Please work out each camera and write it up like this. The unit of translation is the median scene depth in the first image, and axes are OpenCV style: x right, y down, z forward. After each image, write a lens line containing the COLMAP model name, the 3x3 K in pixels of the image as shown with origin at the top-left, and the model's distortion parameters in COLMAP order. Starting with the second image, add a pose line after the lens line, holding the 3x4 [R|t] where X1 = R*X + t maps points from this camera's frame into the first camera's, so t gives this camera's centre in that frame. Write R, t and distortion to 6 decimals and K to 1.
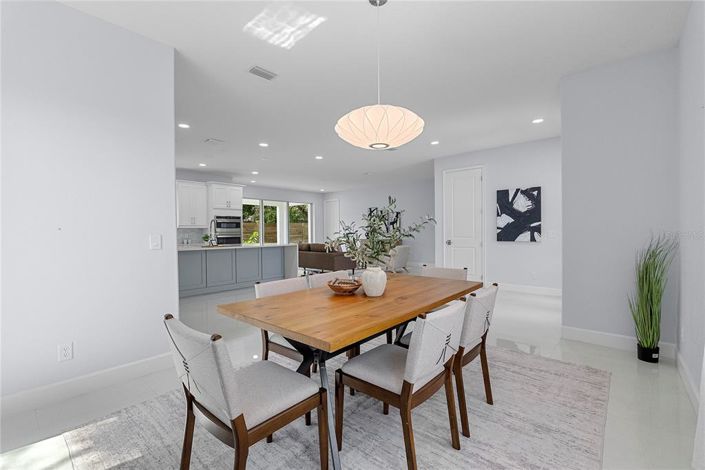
lens RADIAL K [[312.4, 0, 354.6], [0, 312.4, 235.4], [0, 0, 1]] dist [-0.001152, 0.000434]
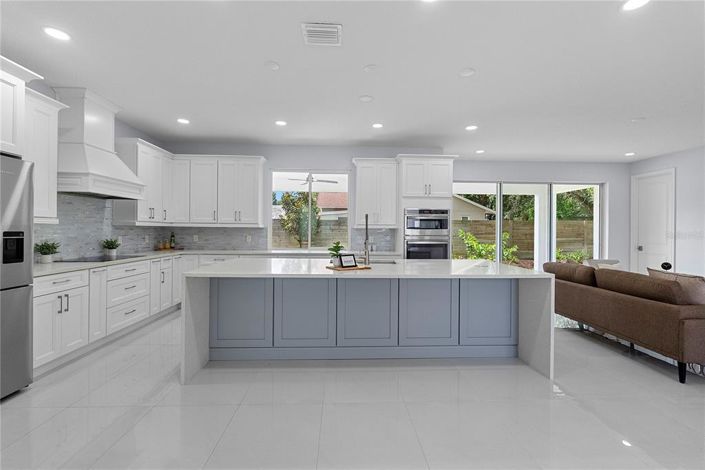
lens RADIAL K [[312.4, 0, 352.4], [0, 312.4, 230.5], [0, 0, 1]] dist [-0.001152, 0.000434]
pose [[0.690306, 0.016911, -0.723320, -0.061392], [-0.023641, 0.999720, 0.000810, -0.016278], [0.723131, 0.016541, 0.690513, 0.443474]]
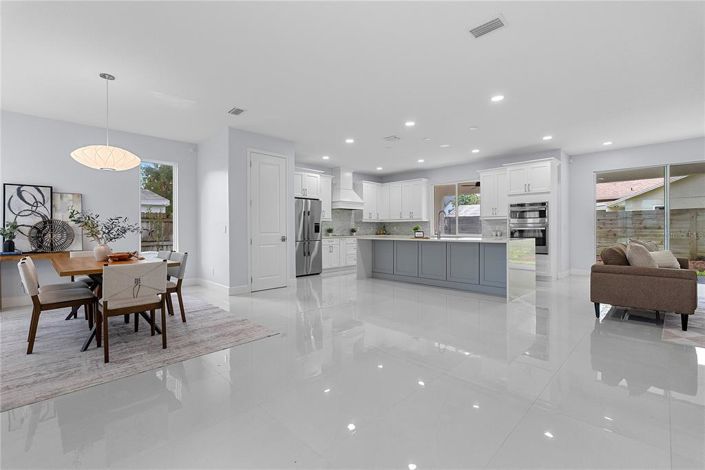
lens RADIAL K [[312.4, 0, 349.9], [0, 312.4, 232.1], [0, 0, 1]] dist [-0.001152, 0.000434]
pose [[-0.073737, 0.019795, -0.997081, 0.379758], [-0.005311, 0.999781, 0.020241, -0.001911], [0.997264, 0.006788, -0.073616, 0.567404]]
